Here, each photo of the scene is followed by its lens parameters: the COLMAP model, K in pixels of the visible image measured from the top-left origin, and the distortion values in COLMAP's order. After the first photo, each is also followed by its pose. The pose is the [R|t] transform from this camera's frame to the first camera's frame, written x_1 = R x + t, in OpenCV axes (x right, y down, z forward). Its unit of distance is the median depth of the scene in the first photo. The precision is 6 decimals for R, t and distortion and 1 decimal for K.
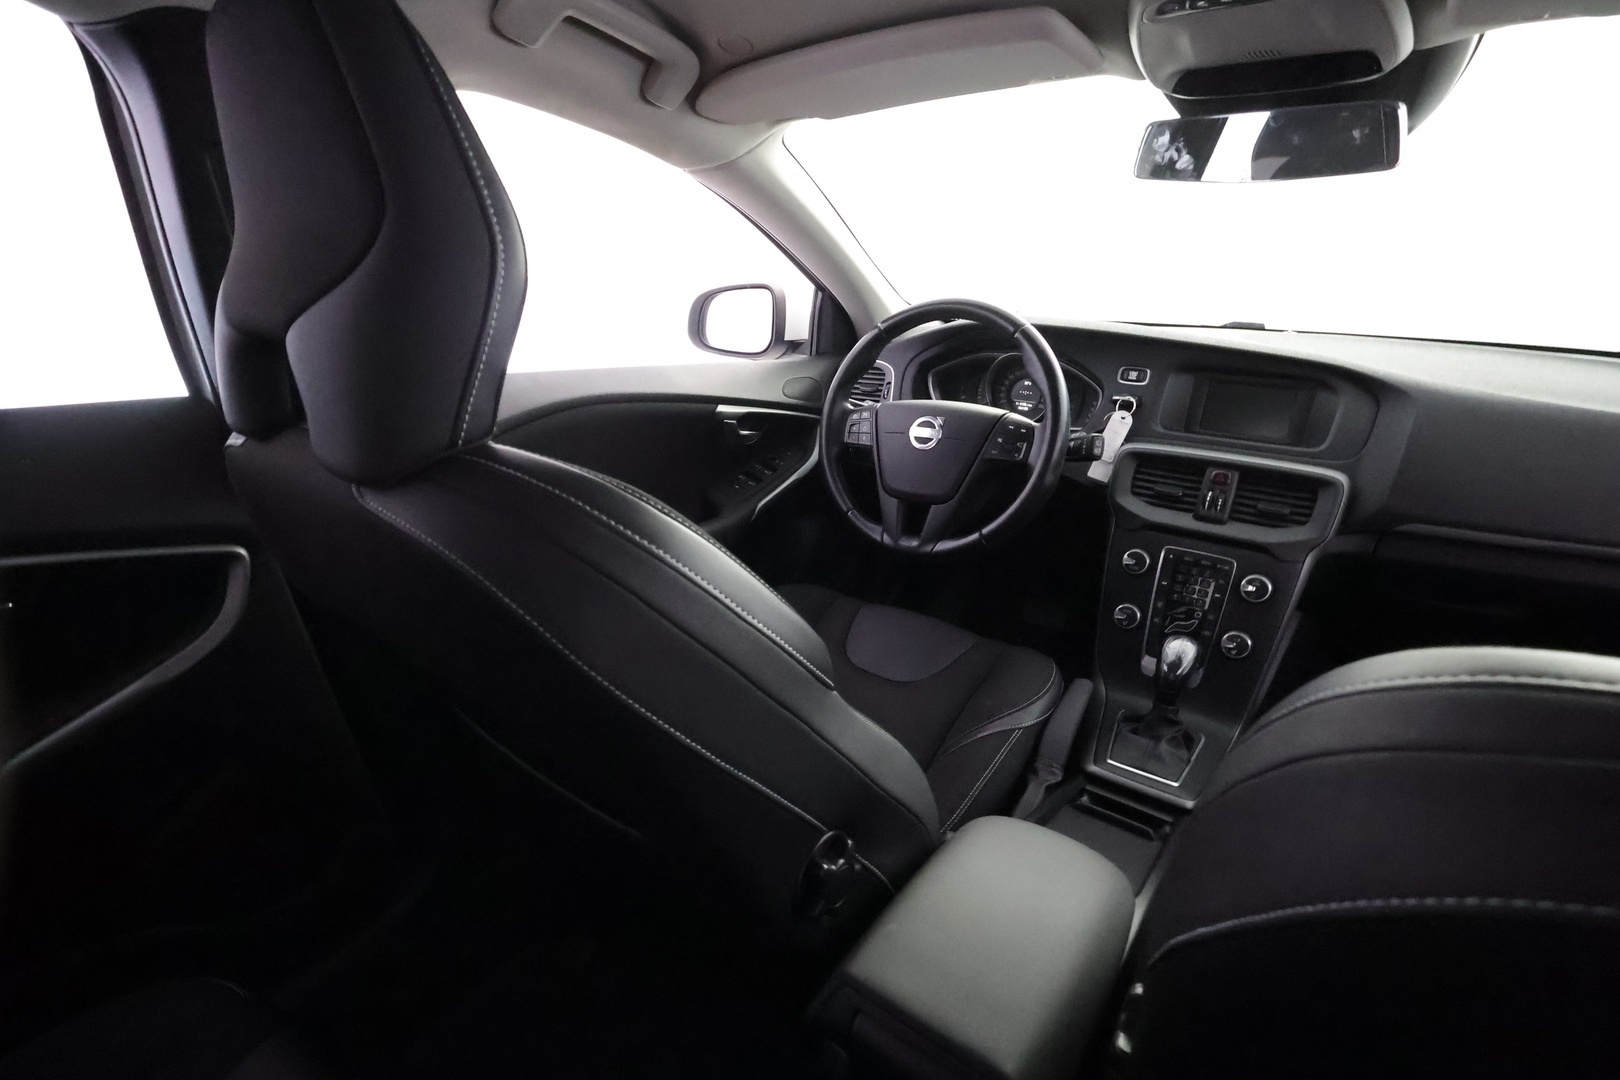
lens RADIAL K [[751.1, 0, 818.6], [0, 751.1, 551.7], [0, 0, 1]] dist [0.001124, 0.001157]
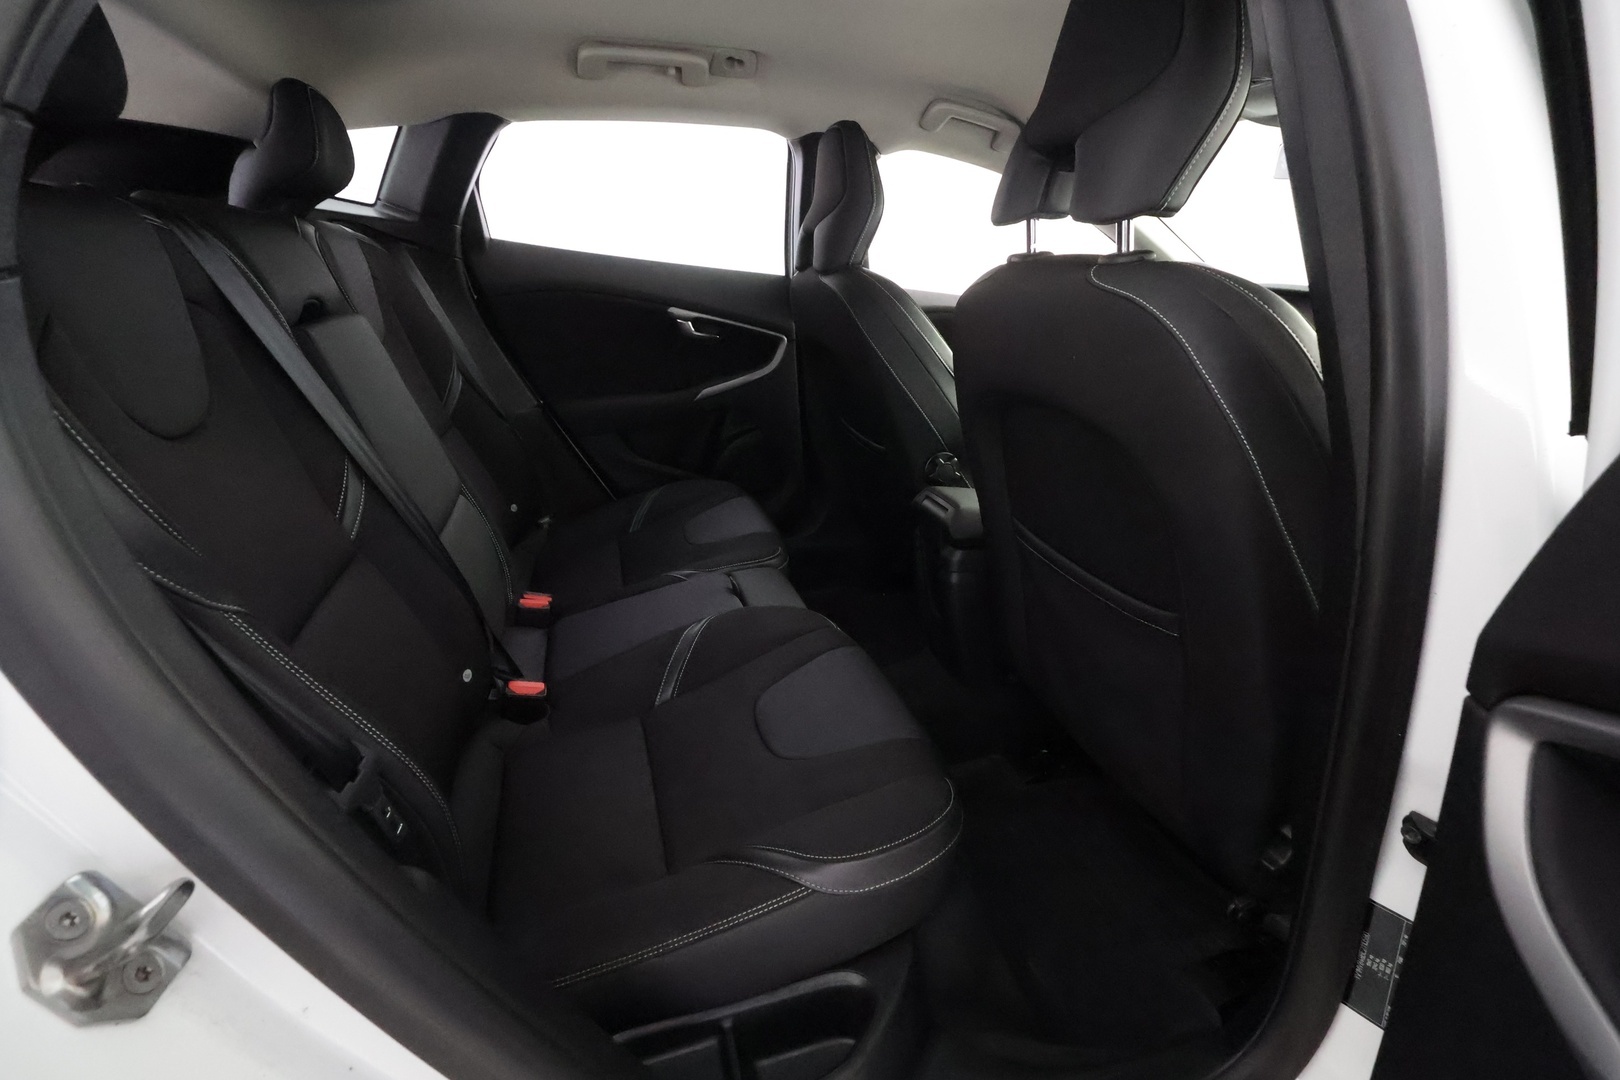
lens RADIAL K [[751.1, 0, 808.7], [0, 751.1, 542.7], [0, 0, 1]] dist [0.001124, 0.001157]
pose [[0.797024, 0.231073, -0.557994, 0.957187], [-0.247724, 0.967695, 0.046894, 0.591220], [0.550804, 0.100853, 0.828519, -1.086674]]
